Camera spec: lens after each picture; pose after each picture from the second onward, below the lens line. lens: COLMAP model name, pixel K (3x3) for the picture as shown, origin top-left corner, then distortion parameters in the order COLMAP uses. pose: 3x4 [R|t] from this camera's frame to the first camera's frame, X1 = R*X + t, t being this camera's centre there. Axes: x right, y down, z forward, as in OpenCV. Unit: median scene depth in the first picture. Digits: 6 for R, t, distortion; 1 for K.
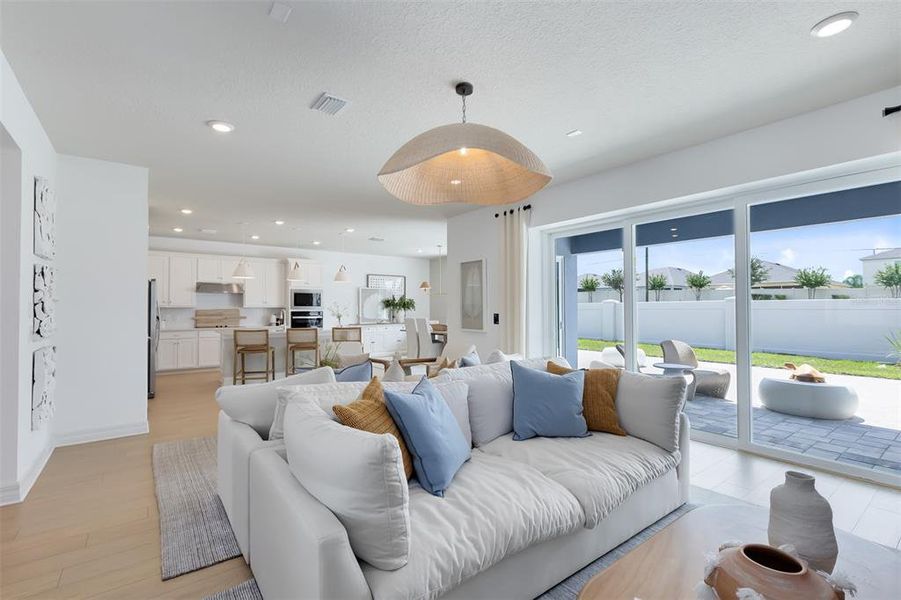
lens RADIAL K [[408.7, 0, 449.9], [0, 408.7, 300.4], [0, 0, 1]] dist [-0.001522, 0.000662]
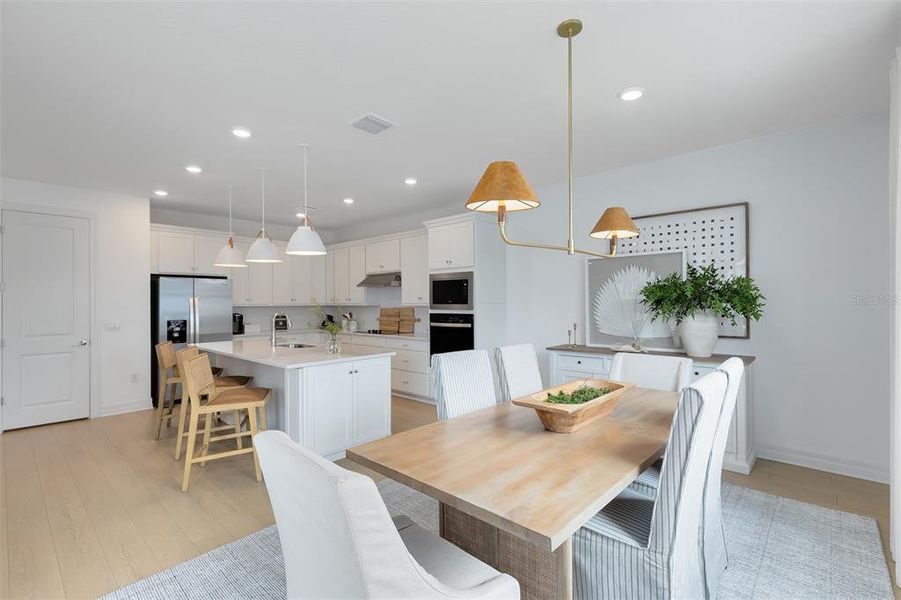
lens RADIAL K [[408.7, 0, 448.9], [0, 408.7, 298.5], [0, 0, 1]] dist [-0.001522, 0.000662]
pose [[0.197603, -0.007982, -0.980250, 0.178151], [0.025905, 0.999660, -0.002918, 0.008690], [0.979940, -0.024816, 0.197743, 0.909626]]
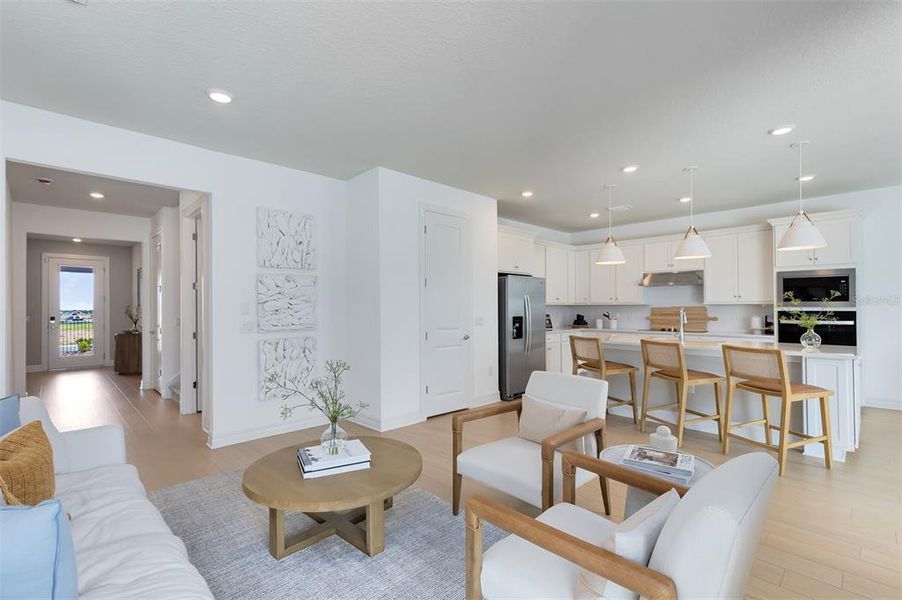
lens RADIAL K [[409.8, 0, 450.4], [0, 409.8, 300.6], [0, 0, 1]] dist [-0.001688, 0.000104]
pose [[0.132280, -0.014008, -0.991113, 0.120566], [0.023373, 0.999666, -0.011009, 0.008103], [0.990937, -0.021709, 0.132563, 0.466386]]
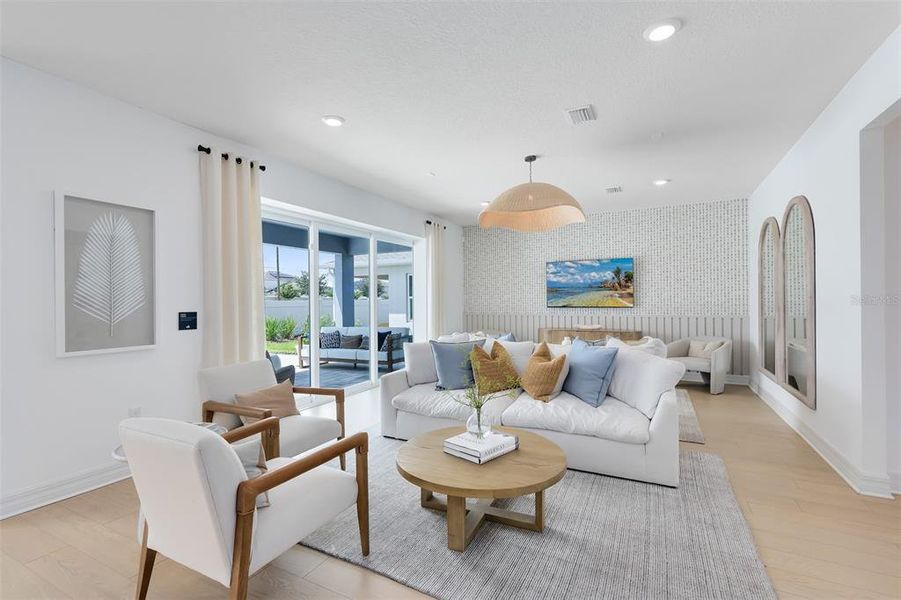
lens RADIAL K [[408.7, 0, 450.0], [0, 408.7, 300.2], [0, 0, 1]] dist [-0.001522, 0.000662]
pose [[-0.433799, 0.002130, 0.901007, -0.351266], [-0.006618, 0.999963, -0.005551, 0.009506], [-0.900985, -0.008371, -0.433769, 0.556022]]
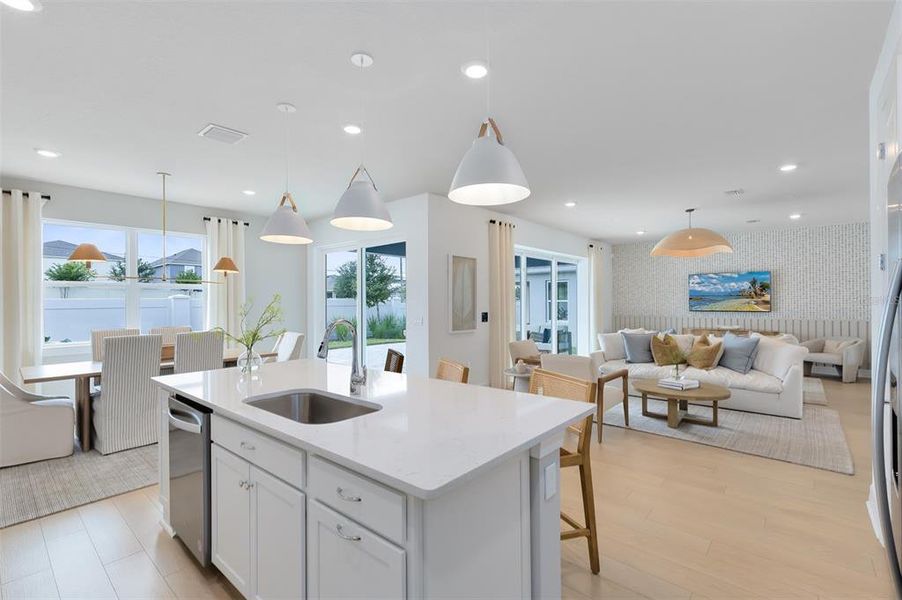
lens RADIAL K [[409.1, 0, 448.3], [0, 409.1, 298.6], [0, 0, 1]] dist [-0.001522, 0.000662]
pose [[-0.202685, 0.006570, 0.979222, -0.551251], [-0.012927, 0.999872, -0.009385, 0.004813], [-0.979159, -0.014561, -0.202575, 0.795422]]
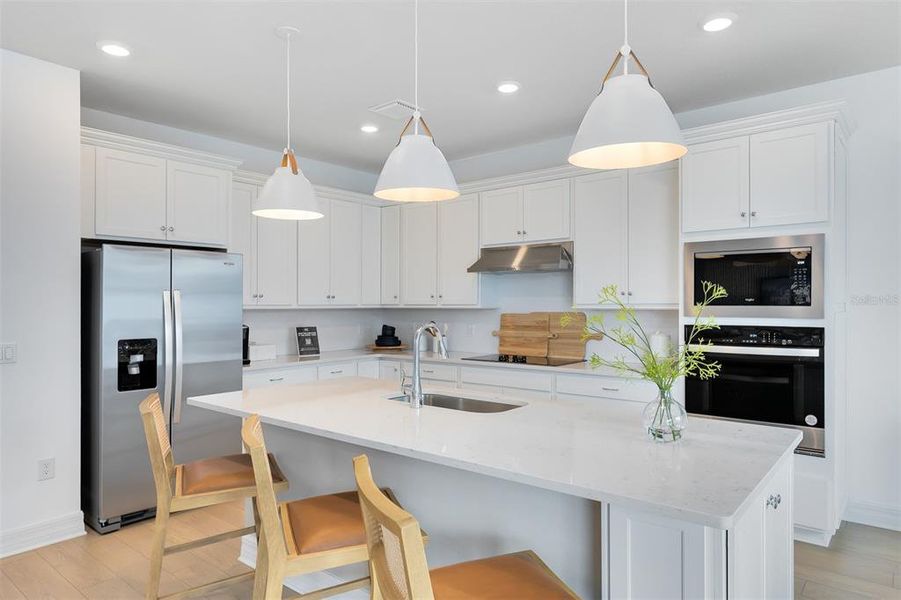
lens RADIAL K [[584.2, 0, 449.4], [0, 584.2, 300.8], [0, 0, 1]] dist [0.039909, -0.004683]
pose [[0.237592, -0.002830, -0.971361, -0.042987], [0.023126, 0.999729, 0.002744, 0.006258], [0.971090, -0.023115, 0.237593, 0.751425]]
